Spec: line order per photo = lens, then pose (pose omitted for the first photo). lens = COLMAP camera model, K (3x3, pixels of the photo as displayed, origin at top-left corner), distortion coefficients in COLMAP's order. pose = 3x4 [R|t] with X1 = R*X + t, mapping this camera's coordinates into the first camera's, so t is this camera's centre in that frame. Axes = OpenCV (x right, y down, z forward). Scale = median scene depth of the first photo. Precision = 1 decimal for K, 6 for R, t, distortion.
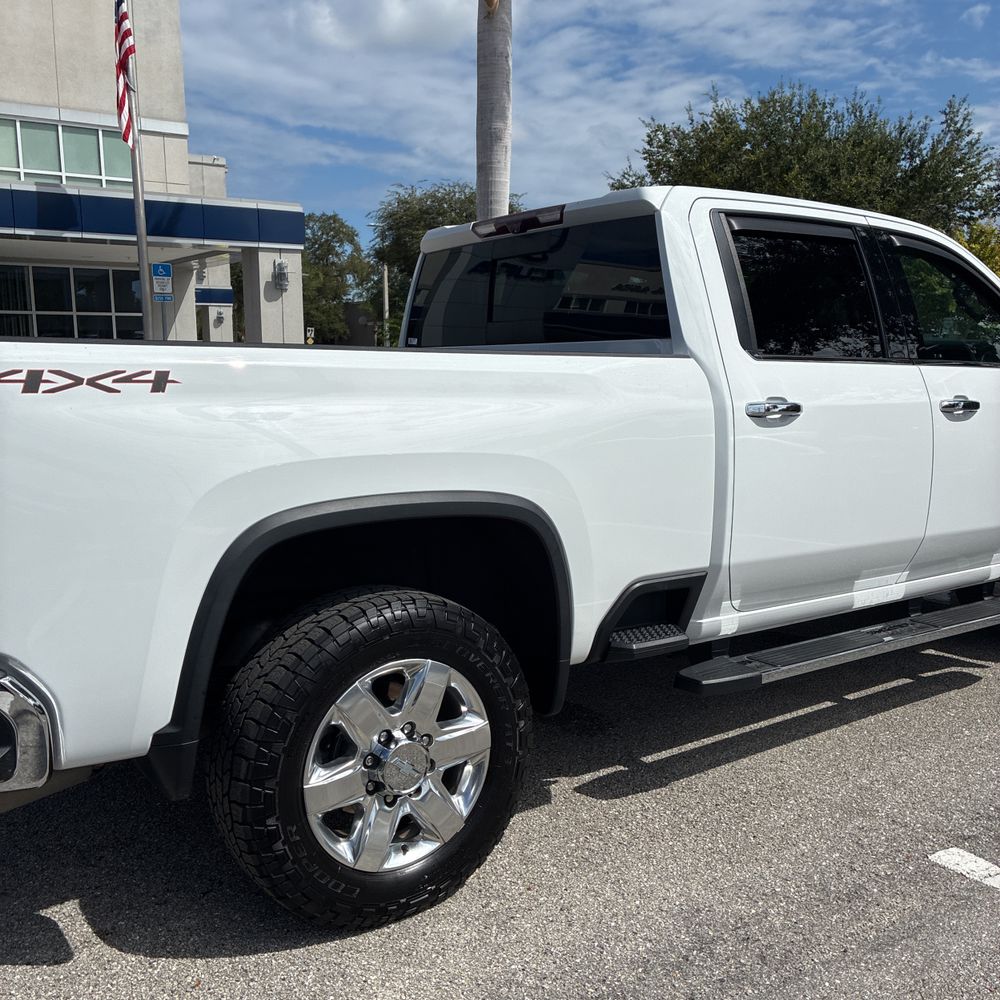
lens RADIAL K [[1017.0, 0, 504.9], [0, 1017.0, 521.1], [0, 0, 1]] dist [0.027870, 0.000000]
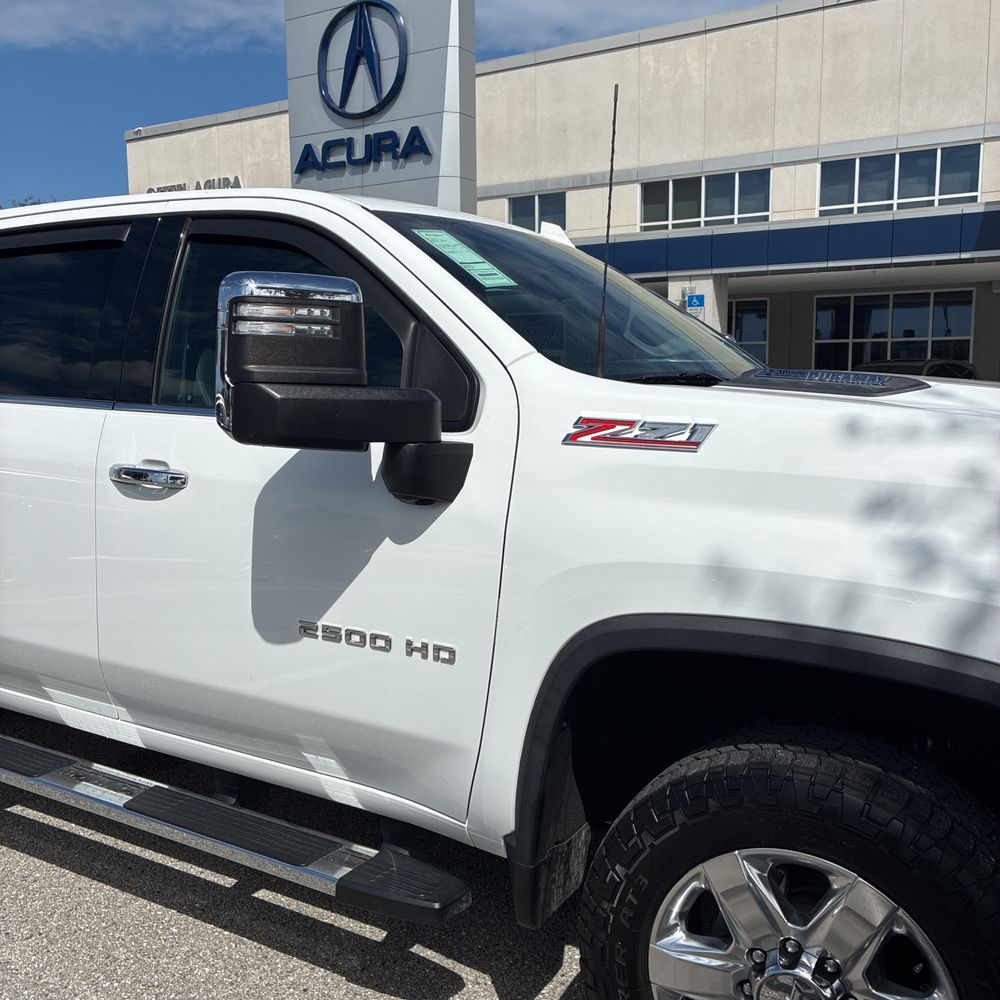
lens RADIAL K [[1017.0, 0, 505.9], [0, 1017.0, 516.3], [0, 0, 1]] dist [0.027870, 0.000000]
pose [[0.407053, 0.127036, -0.904527, 1.086248], [-0.151661, 0.985935, 0.070219, -0.162247], [0.900726, 0.108599, 0.420594, 0.915166]]
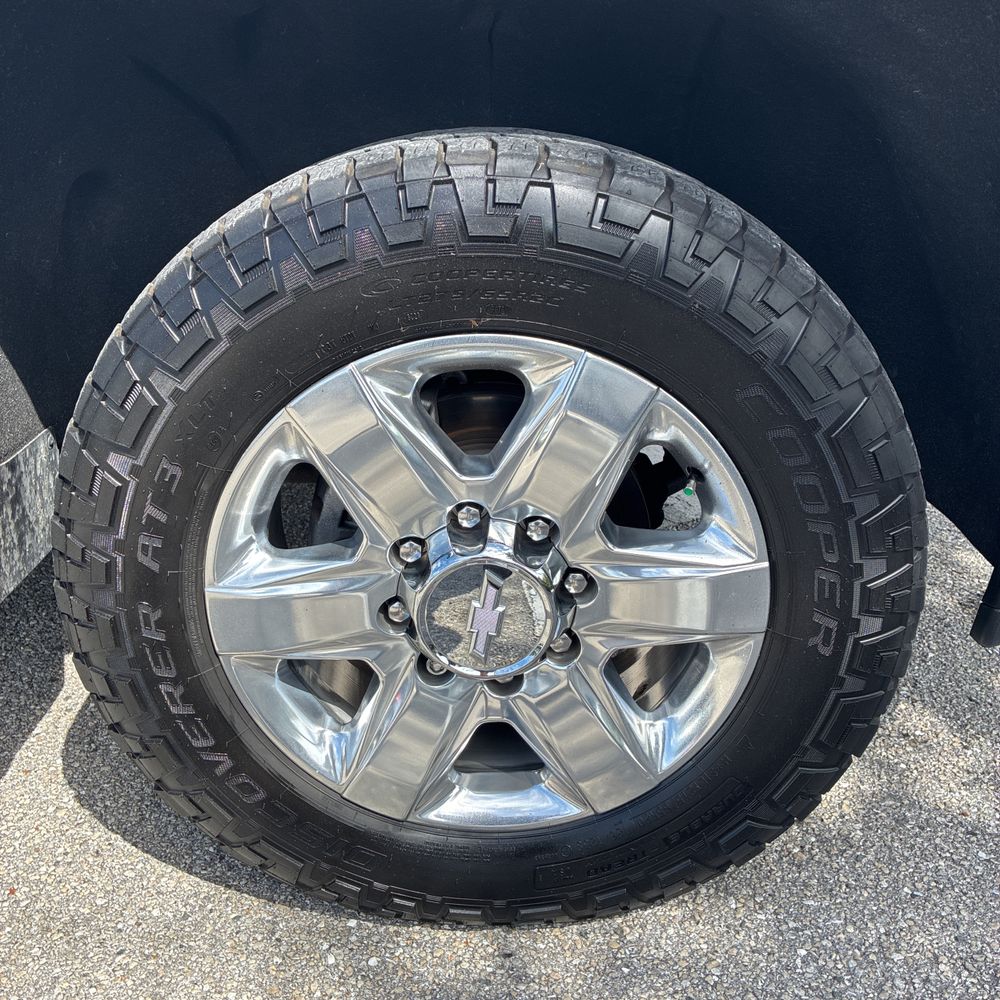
lens RADIAL K [[1017.0, 0, 501.1], [0, 1017.0, 498.4], [0, 0, 1]] dist [0.027870, 0.000000]
pose [[0.797870, 0.227269, -0.558348, 0.894384], [-0.079959, 0.957926, 0.275653, -0.034667], [0.597503, -0.175290, 0.782473, 1.053572]]
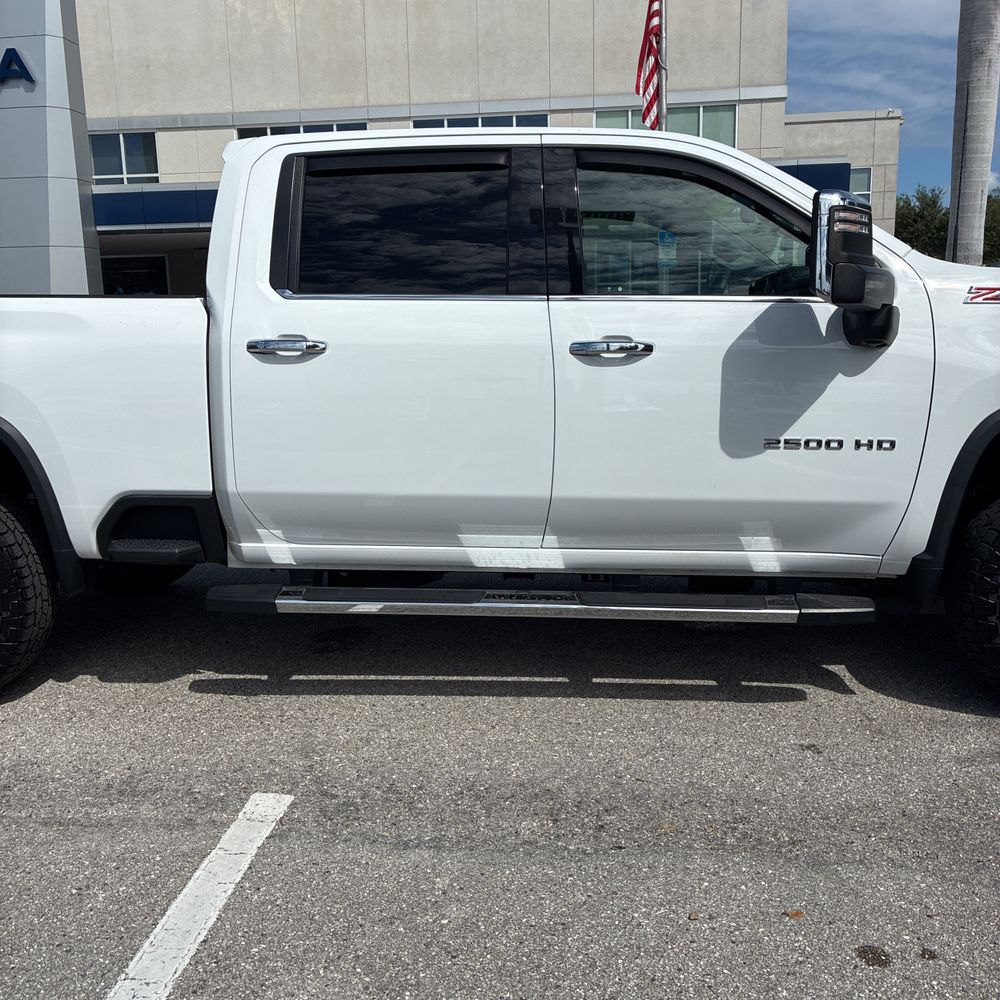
lens RADIAL K [[1017.0, 0, 491.9], [0, 1017.0, 523.9], [0, 0, 1]] dist [0.027870, 0.000000]
pose [[0.764649, 0.108717, -0.635210, 0.896681], [-0.087174, 0.994057, 0.065197, -0.014015], [0.638524, 0.005521, 0.769582, 0.283437]]
